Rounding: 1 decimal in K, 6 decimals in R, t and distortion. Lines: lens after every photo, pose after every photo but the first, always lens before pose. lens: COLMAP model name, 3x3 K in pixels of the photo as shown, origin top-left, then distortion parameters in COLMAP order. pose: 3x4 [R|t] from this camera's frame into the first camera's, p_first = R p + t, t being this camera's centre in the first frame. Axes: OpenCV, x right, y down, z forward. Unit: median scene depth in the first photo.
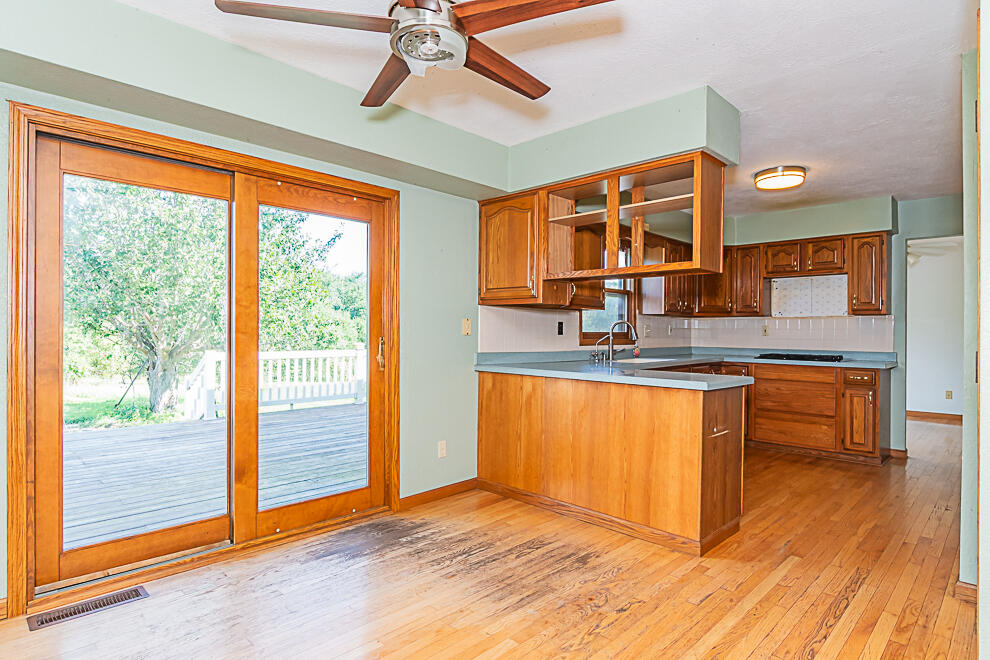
lens RADIAL K [[539.6, 0, 495.0], [0, 539.6, 330.0], [0, 0, 1]] dist [-0.005025, -0.001508]
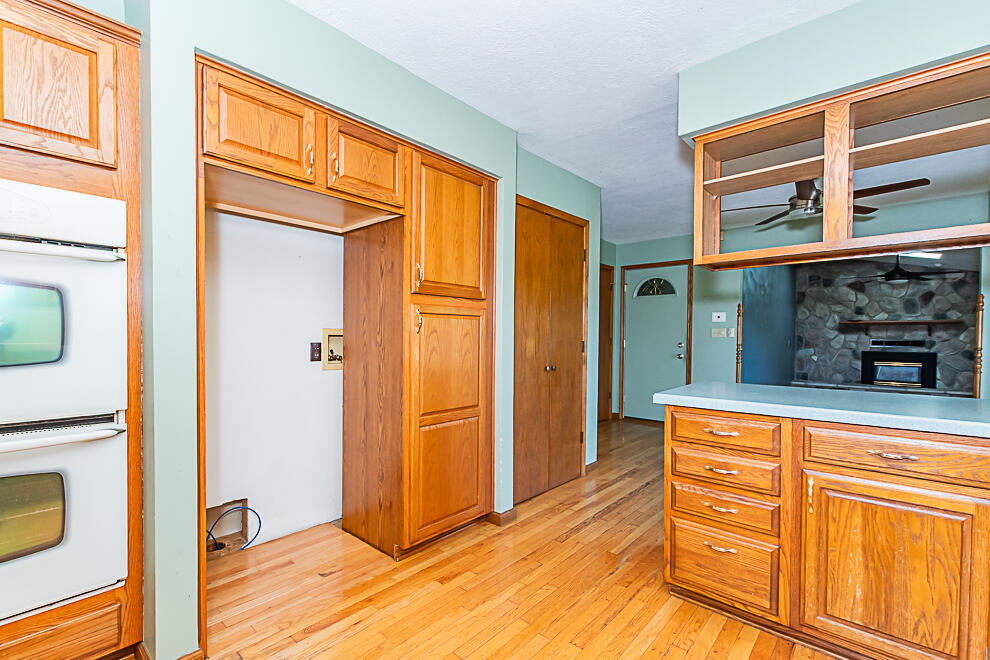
lens RADIAL K [[434.4, 0, 491.6], [0, 434.4, 341.6], [0, 0, 1]] dist [0.000428, -0.000022]
pose [[-0.999030, -0.011196, -0.042592, 0.796308], [-0.011679, 0.999870, 0.011114, 0.014306], [0.042462, 0.011601, -0.999031, 1.739201]]
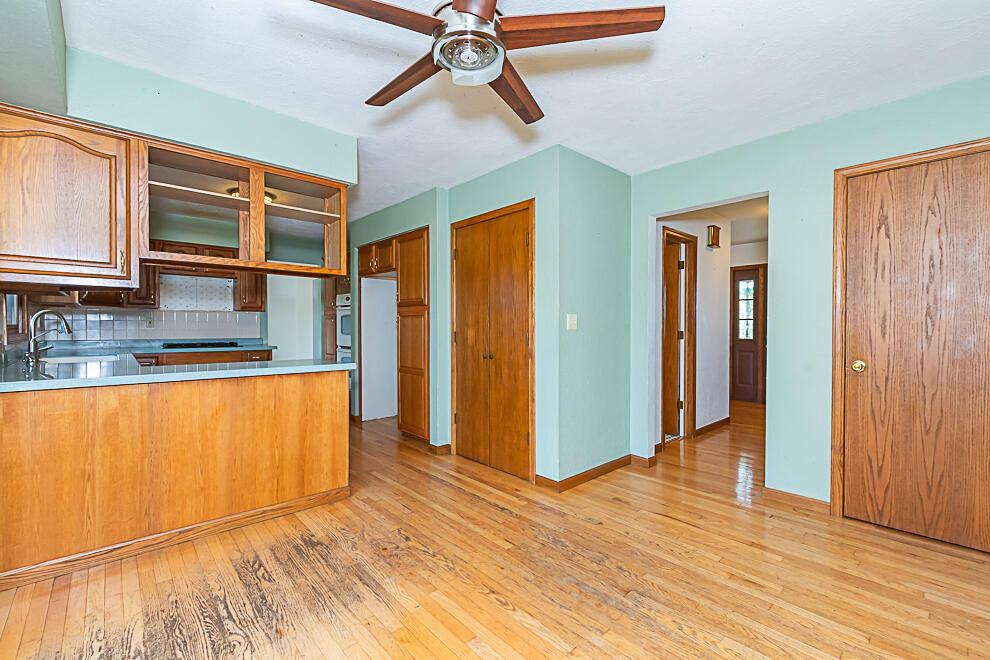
lens RADIAL K [[428.3, 0, 495.0], [0, 428.3, 330.0], [0, 0, 1]] dist [-0.000388, -0.000206]
pose [[0.053432, -0.018454, 0.998401, -0.603174], [-0.003588, 0.999819, 0.018673, -0.004606], [-0.998565, -0.004580, 0.053356, 0.567699]]
